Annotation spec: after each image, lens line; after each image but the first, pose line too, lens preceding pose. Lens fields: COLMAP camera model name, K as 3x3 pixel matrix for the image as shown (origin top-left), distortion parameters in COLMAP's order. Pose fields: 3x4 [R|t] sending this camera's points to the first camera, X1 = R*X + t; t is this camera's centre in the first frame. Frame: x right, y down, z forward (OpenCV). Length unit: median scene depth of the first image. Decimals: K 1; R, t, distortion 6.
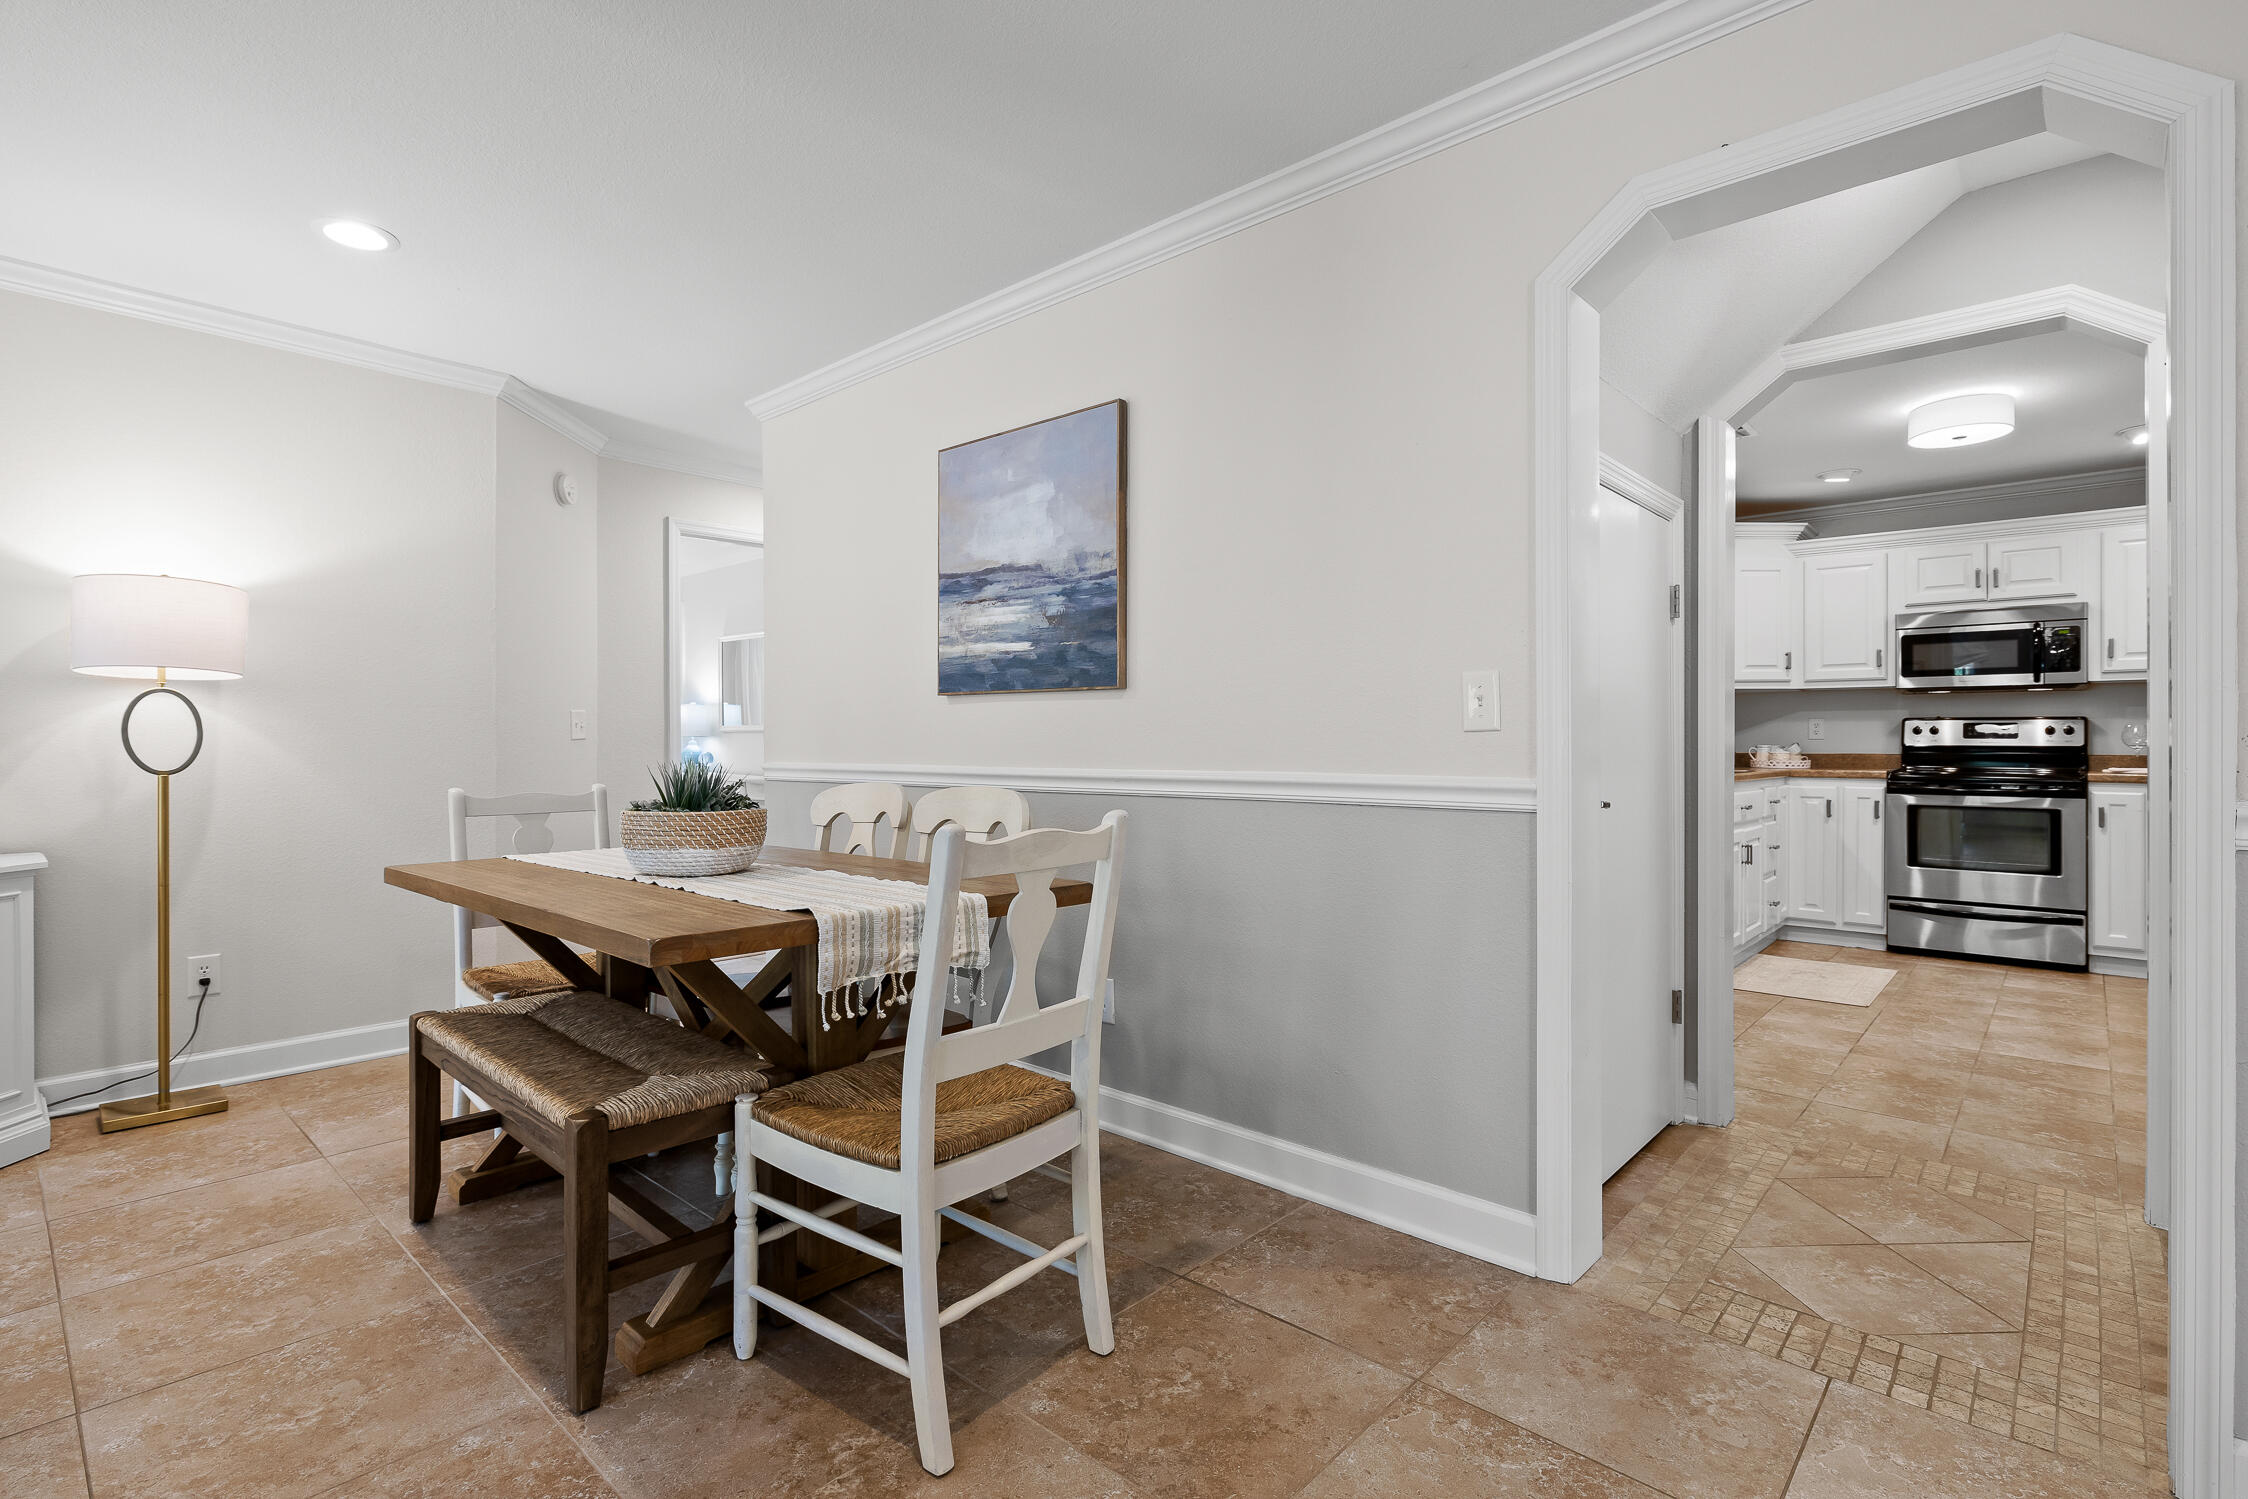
lens RADIAL K [[1053.7, 0, 1121.2], [0, 1053.7, 745.7], [0, 0, 1]] dist [-0.010441, 0.000017]
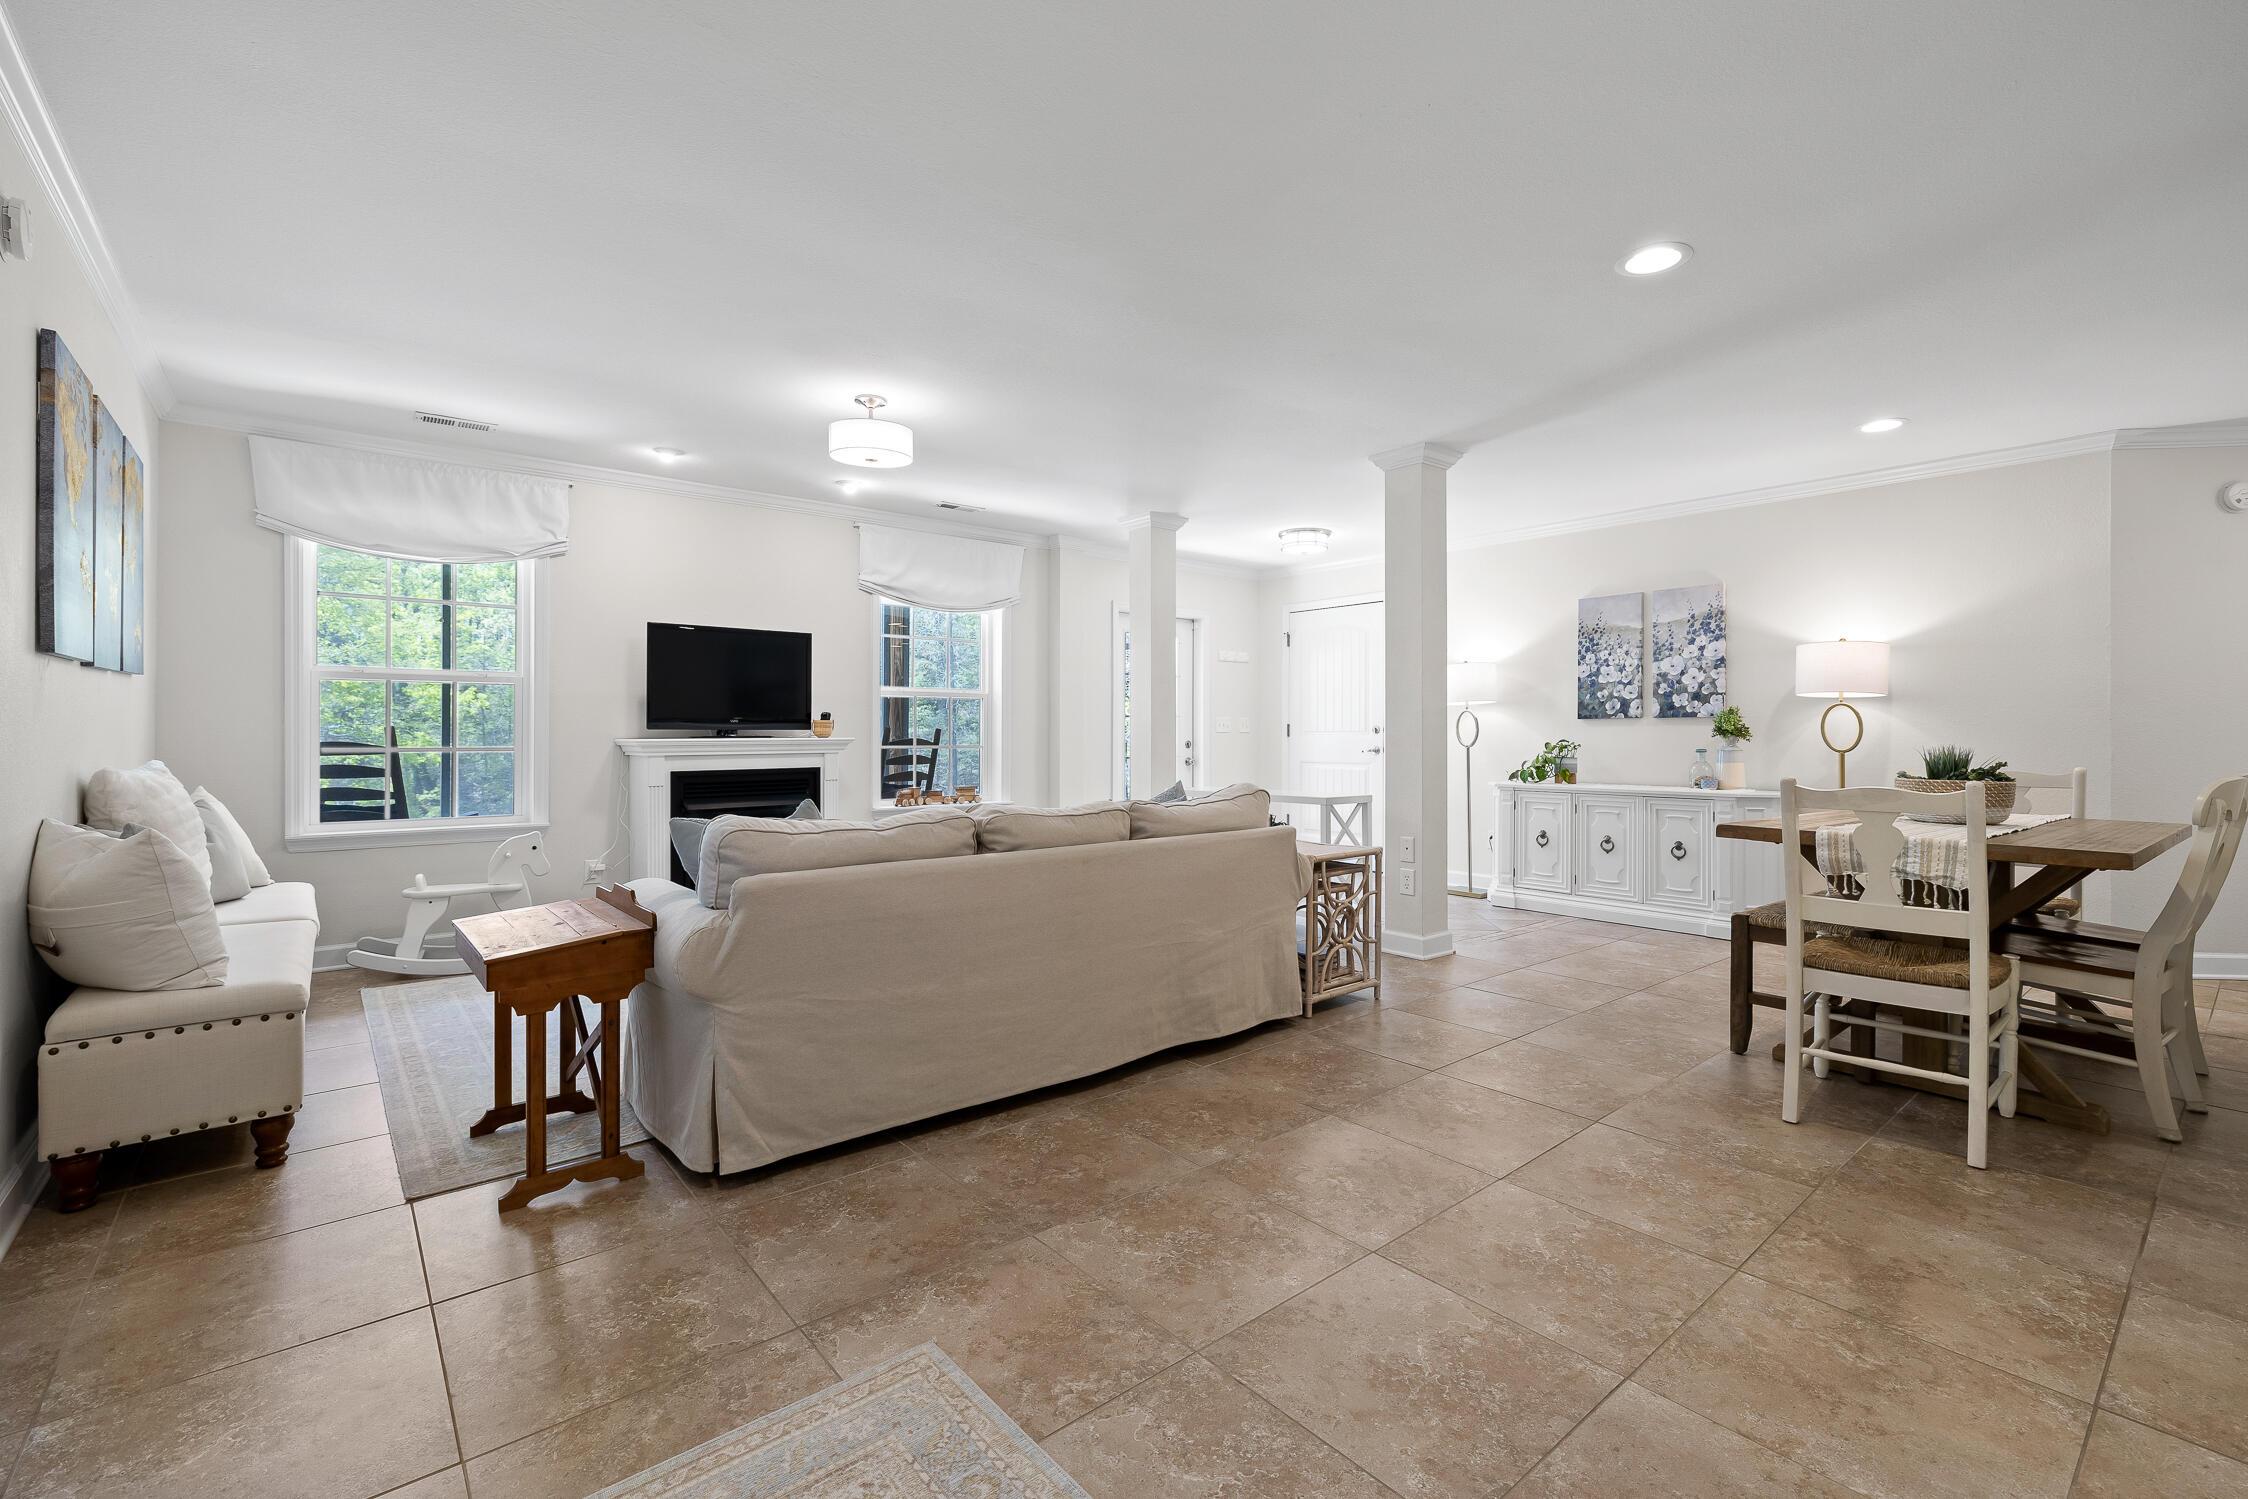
lens RADIAL K [[967.0, 0, 1119.9], [0, 967.0, 739.1], [0, 0, 1]] dist [-0.000168, 0.000276]
pose [[-0.134990, 0.006620, -0.990825, 0.862125], [-0.005858, 0.999955, 0.007479, 0.000199], [0.990830, 0.006814, -0.134945, 0.020238]]
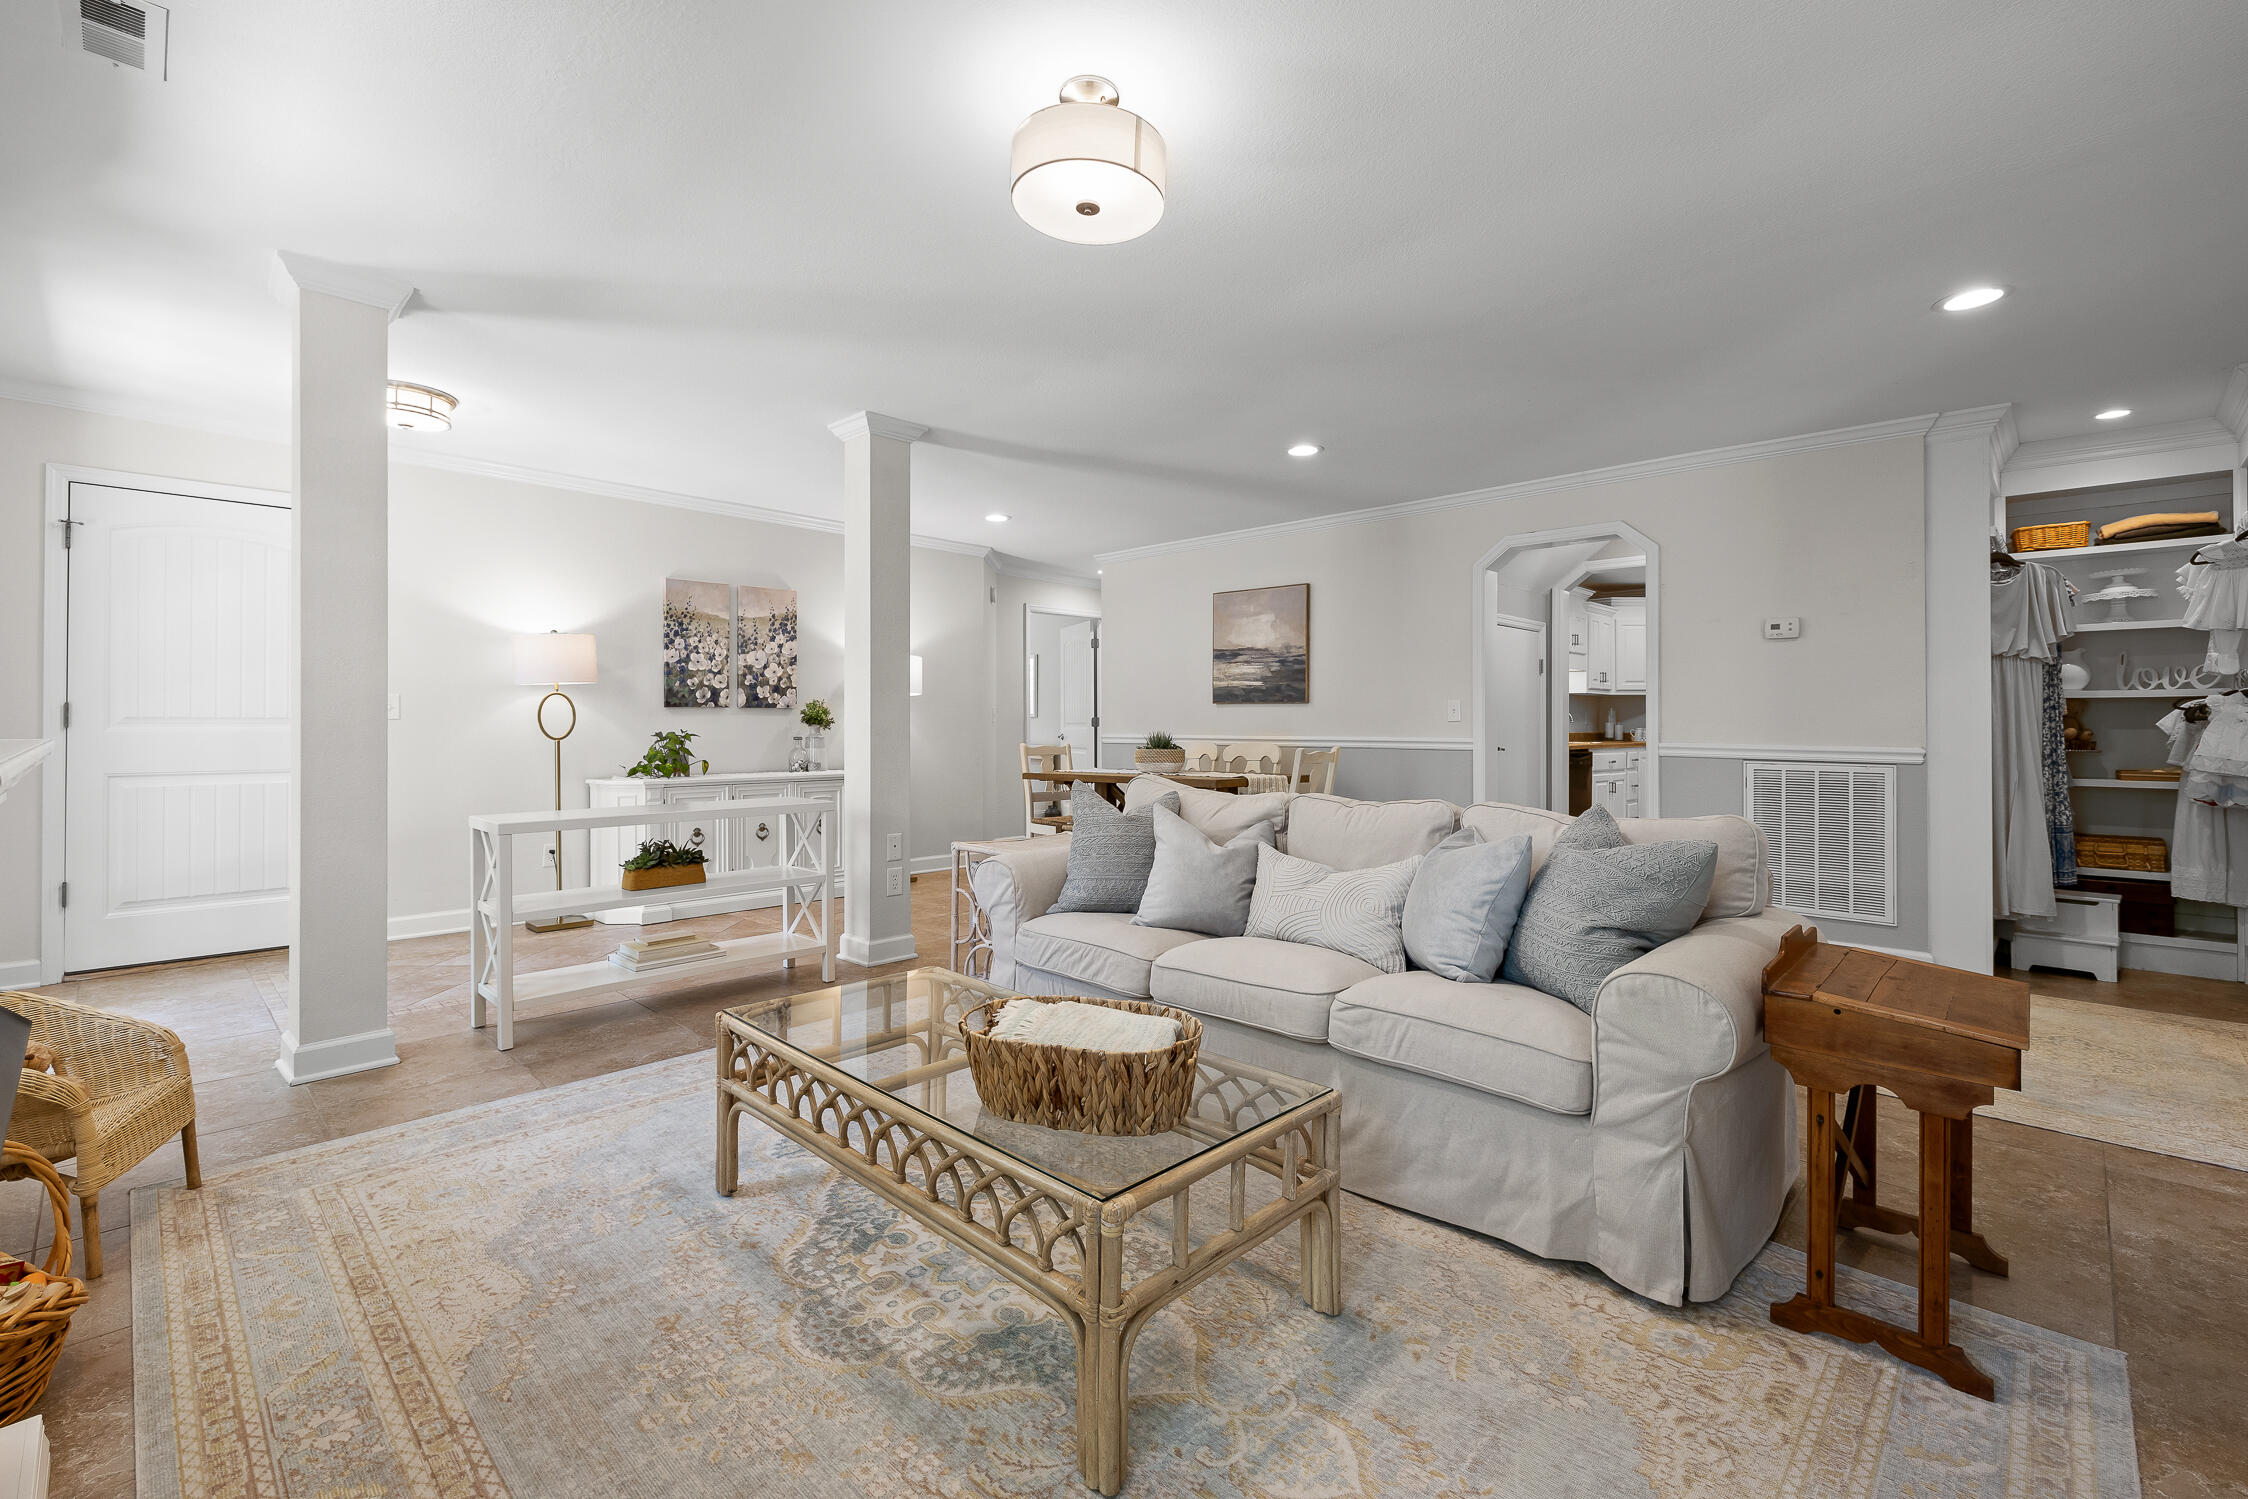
lens RADIAL K [[967.0, 0, 1124.8], [0, 967.0, 731.2], [0, 0, 1]] dist [-0.000168, 0.000276]
pose [[0.999661, 0.003553, -0.025785, -0.341445], [-0.003506, 0.999992, 0.001850, 0.007948], [0.025792, -0.001759, 0.999666, -1.163954]]
